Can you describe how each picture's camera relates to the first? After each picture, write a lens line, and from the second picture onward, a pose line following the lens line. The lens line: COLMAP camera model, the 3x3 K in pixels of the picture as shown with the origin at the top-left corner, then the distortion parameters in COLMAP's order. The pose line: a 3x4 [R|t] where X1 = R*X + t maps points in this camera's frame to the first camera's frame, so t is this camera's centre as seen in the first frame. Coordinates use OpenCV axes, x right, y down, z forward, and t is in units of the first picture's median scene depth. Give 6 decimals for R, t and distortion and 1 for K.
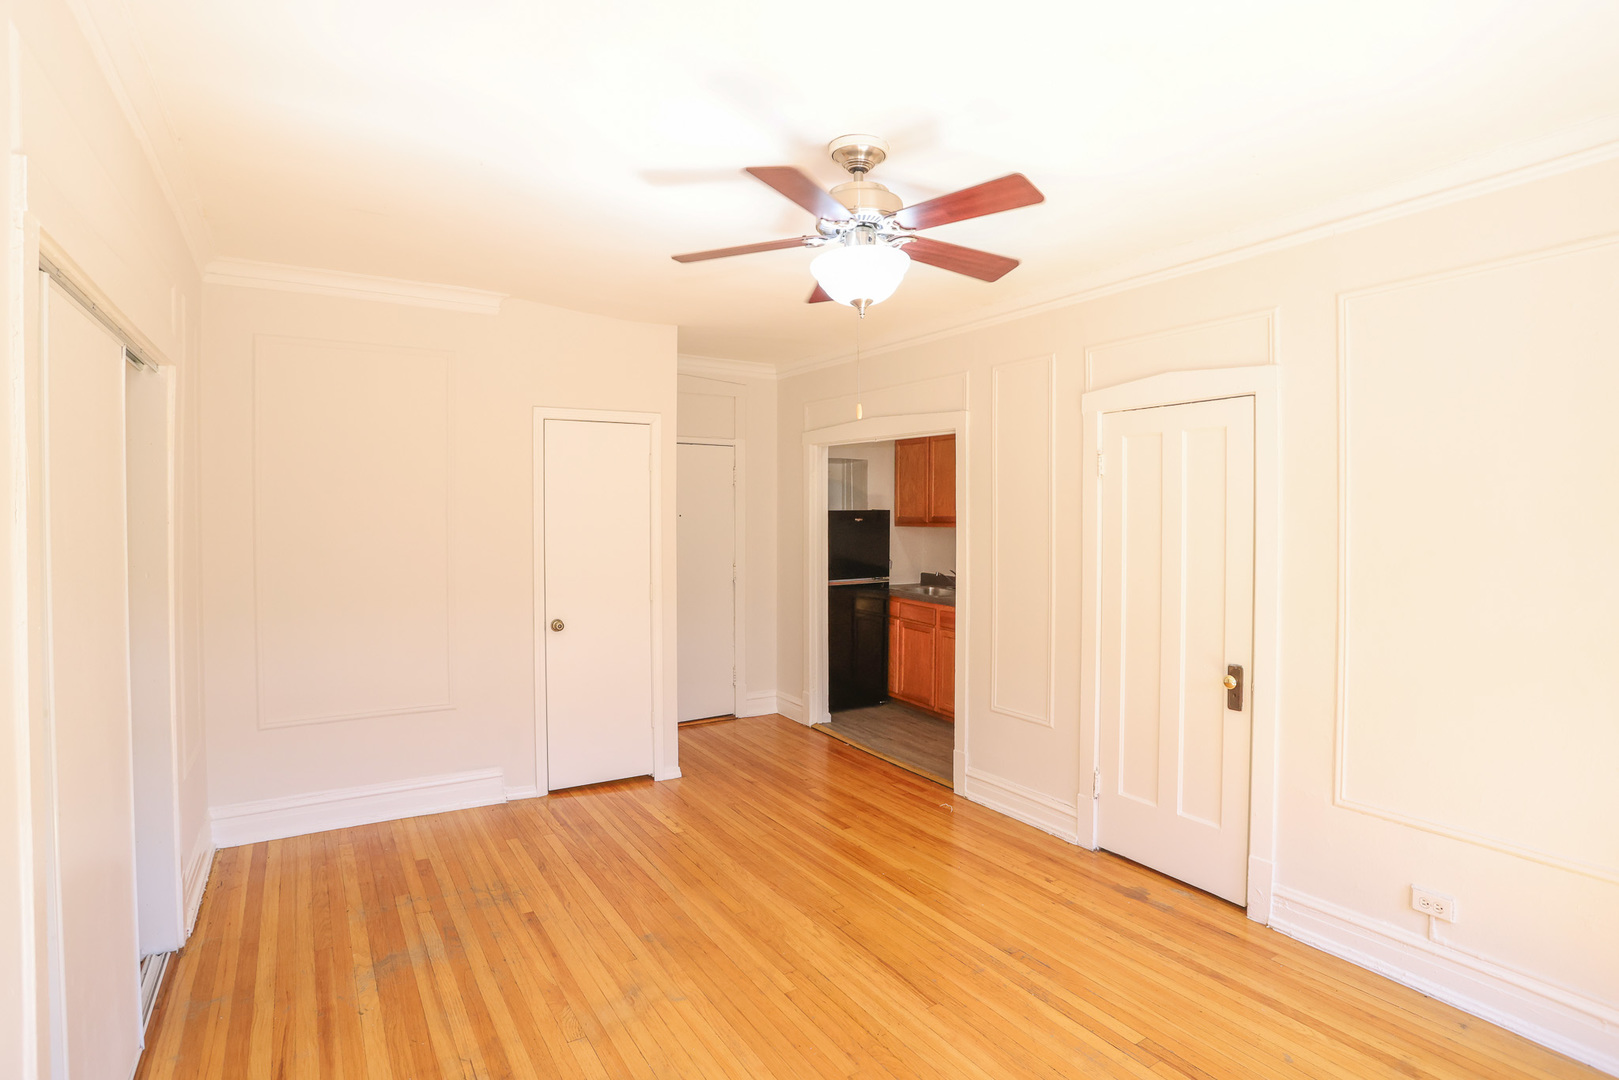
lens RADIAL K [[825.4, 0, 805.2], [0, 825.4, 535.3], [0, 0, 1]] dist [-0.015852, 0.003391]
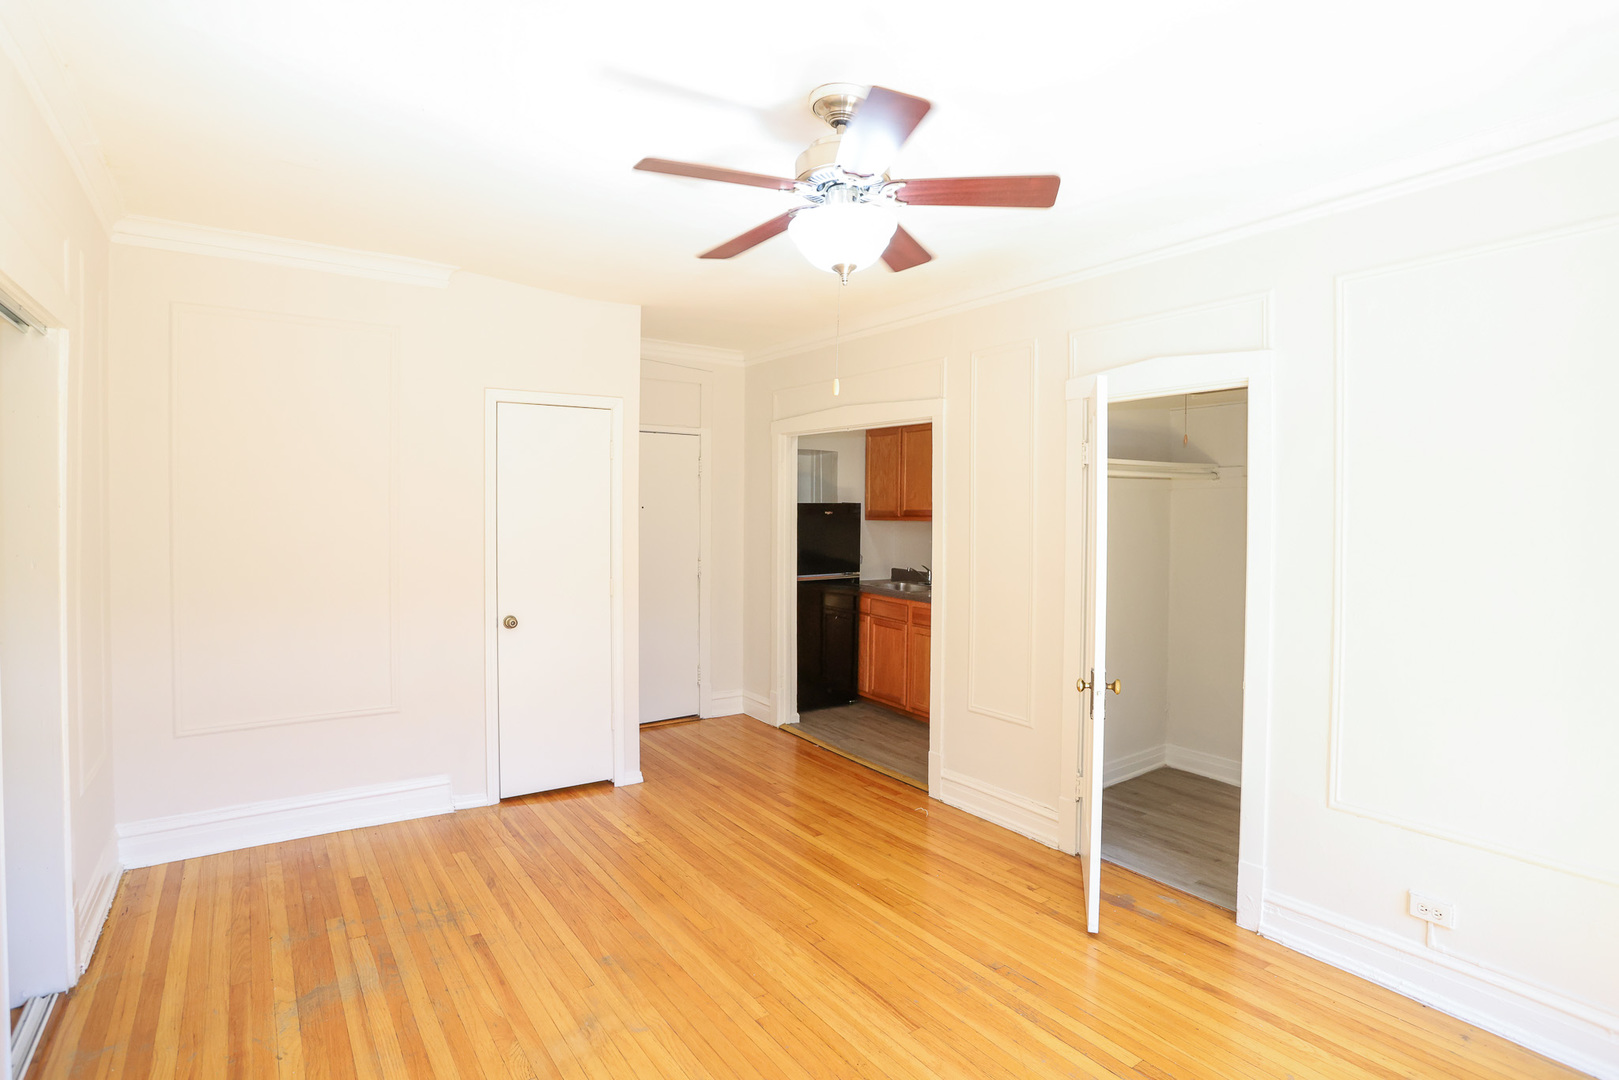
lens RADIAL K [[825.4, 0, 812.7], [0, 825.4, 534.4], [0, 0, 1]] dist [-0.015852, 0.003391]
pose [[0.998560, 0.004058, 0.053497, -0.010743], [-0.004155, 0.999990, 0.001702, 0.008501], [-0.053489, -0.001922, 0.998567, 0.065200]]
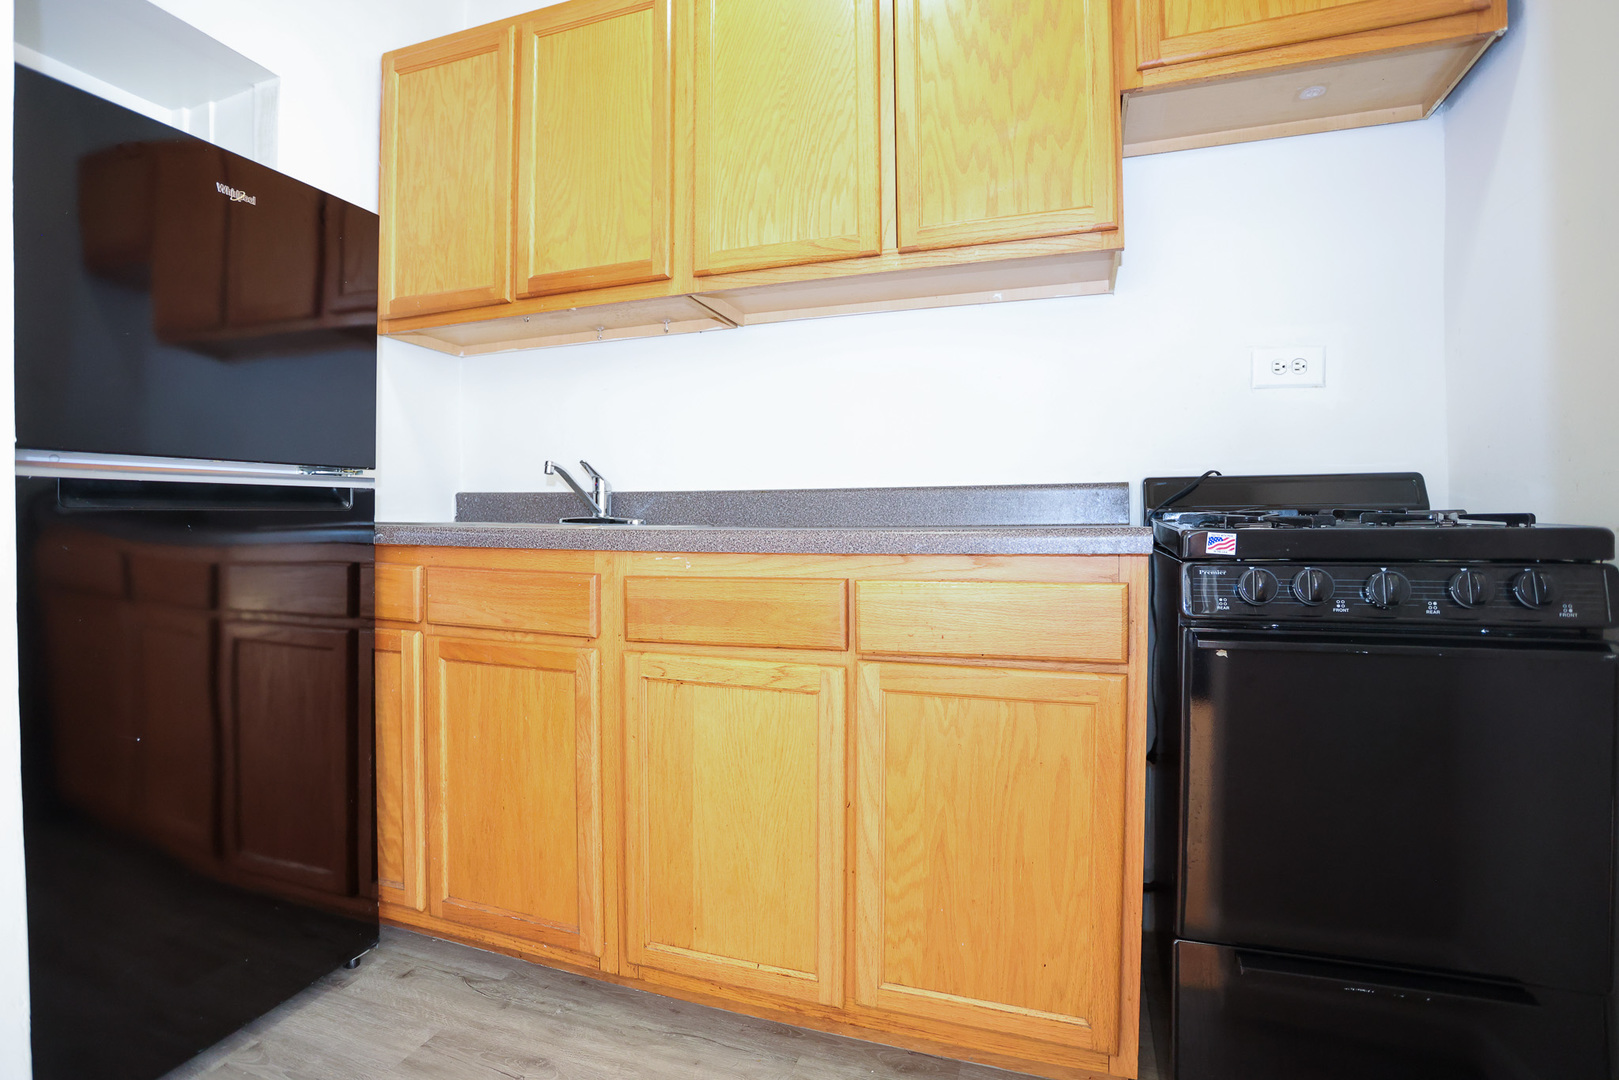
lens RADIAL K [[825.4, 0, 812.1], [0, 825.4, 524.8], [0, 0, 1]] dist [-0.015852, 0.003391]
pose [[0.784626, -0.011992, 0.619853, 0.092103], [0.023820, 0.999658, -0.010812, 0.139793], [-0.619511, 0.023249, 0.784644, 1.350688]]
